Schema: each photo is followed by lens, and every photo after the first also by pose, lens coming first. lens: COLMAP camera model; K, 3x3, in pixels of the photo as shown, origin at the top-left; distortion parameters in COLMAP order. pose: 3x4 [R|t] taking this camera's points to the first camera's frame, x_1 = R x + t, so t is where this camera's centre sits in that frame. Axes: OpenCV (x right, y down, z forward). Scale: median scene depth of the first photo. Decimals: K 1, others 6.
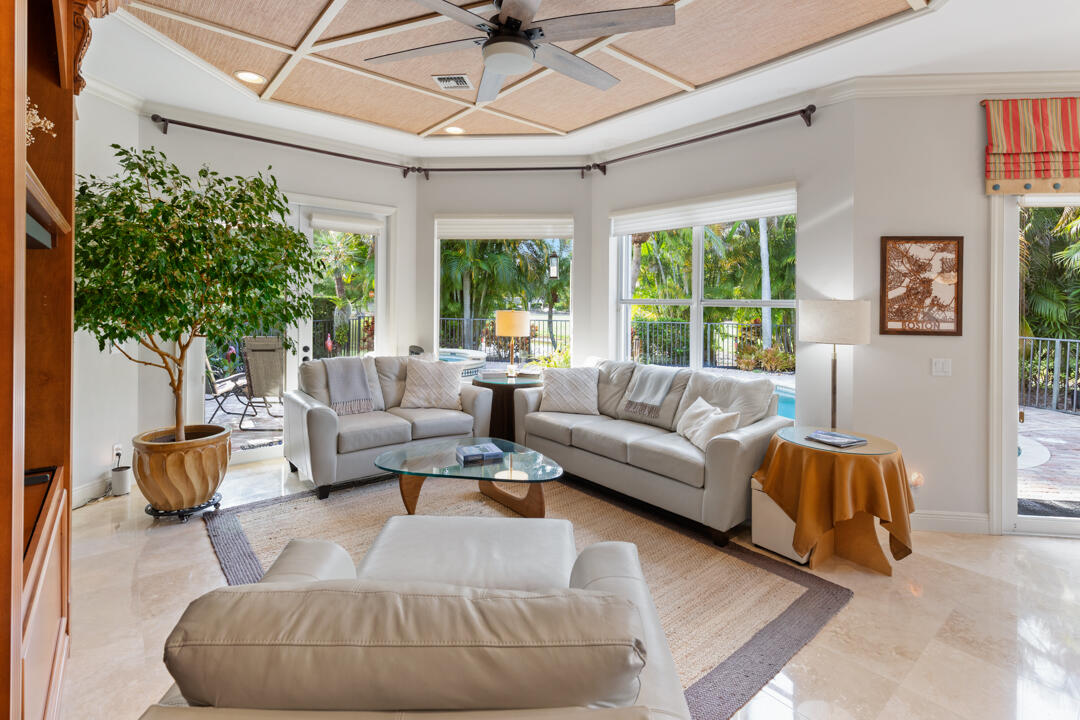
lens RADIAL K [[509.8, 0, 539.8], [0, 509.8, 303.4], [0, 0, 1]] dist [0.002419, 0.000179]
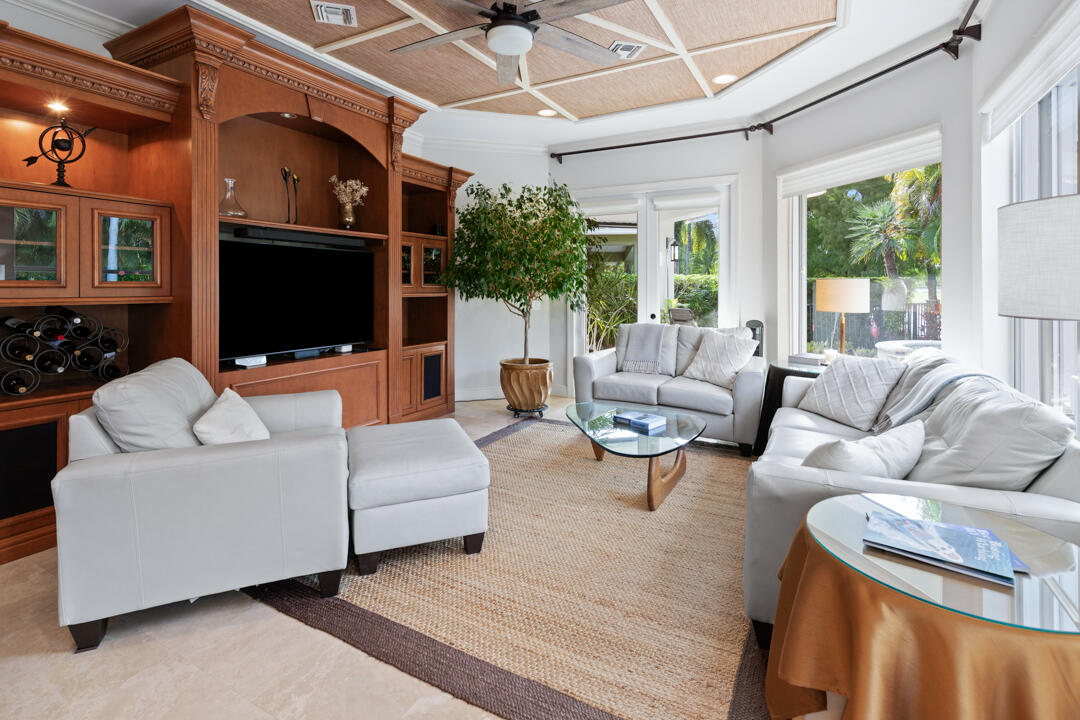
lens RADIAL K [[513.9, 0, 544.1], [0, 513.9, 290.3], [0, 0, 1]] dist [0.004497, -0.000872]
pose [[0.366217, -0.011872, -0.930454, 0.634894], [0.001981, 0.999926, -0.011979, 0.052600], [0.930528, 0.002544, 0.366213, 0.416988]]
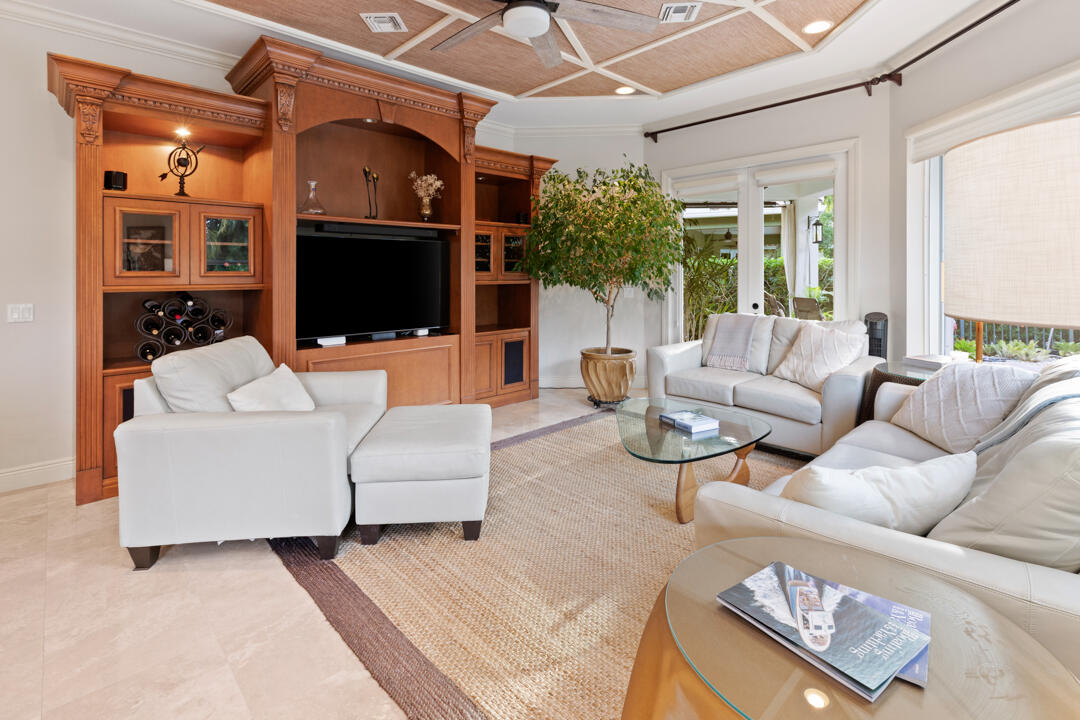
lens RADIAL K [[515.7, 0, 541.3], [0, 515.7, 279.0], [0, 0, 1]] dist [0.003003, -0.000123]
pose [[0.062558, -0.009309, -0.997998, 0.653826], [0.001905, 0.999956, -0.009207, 0.052148], [0.998040, -0.001325, 0.062573, 0.607168]]
